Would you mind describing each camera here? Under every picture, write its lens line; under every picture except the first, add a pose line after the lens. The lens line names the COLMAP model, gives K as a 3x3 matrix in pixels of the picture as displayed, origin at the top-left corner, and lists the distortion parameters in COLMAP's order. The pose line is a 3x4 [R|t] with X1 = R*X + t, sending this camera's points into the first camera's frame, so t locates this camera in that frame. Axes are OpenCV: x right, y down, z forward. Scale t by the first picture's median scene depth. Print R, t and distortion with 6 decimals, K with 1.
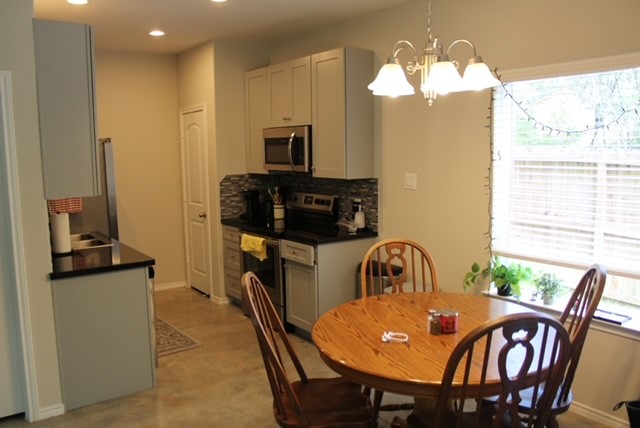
lens RADIAL K [[542.9, 0, 320.2], [0, 542.9, 212.2], [0, 0, 1]] dist [-0.111607, 0.014130]
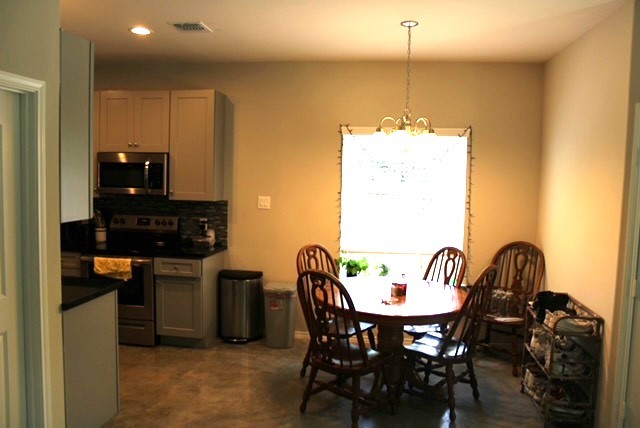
lens RADIAL K [[542.9, 0, 318.2], [0, 542.9, 214.9], [0, 0, 1]] dist [-0.111607, 0.014130]
pose [[0.695473, -0.023039, 0.718183, -0.597537], [0.050371, 0.998590, -0.016744, -0.000675], [-0.716785, 0.047820, 0.695653, 0.023518]]
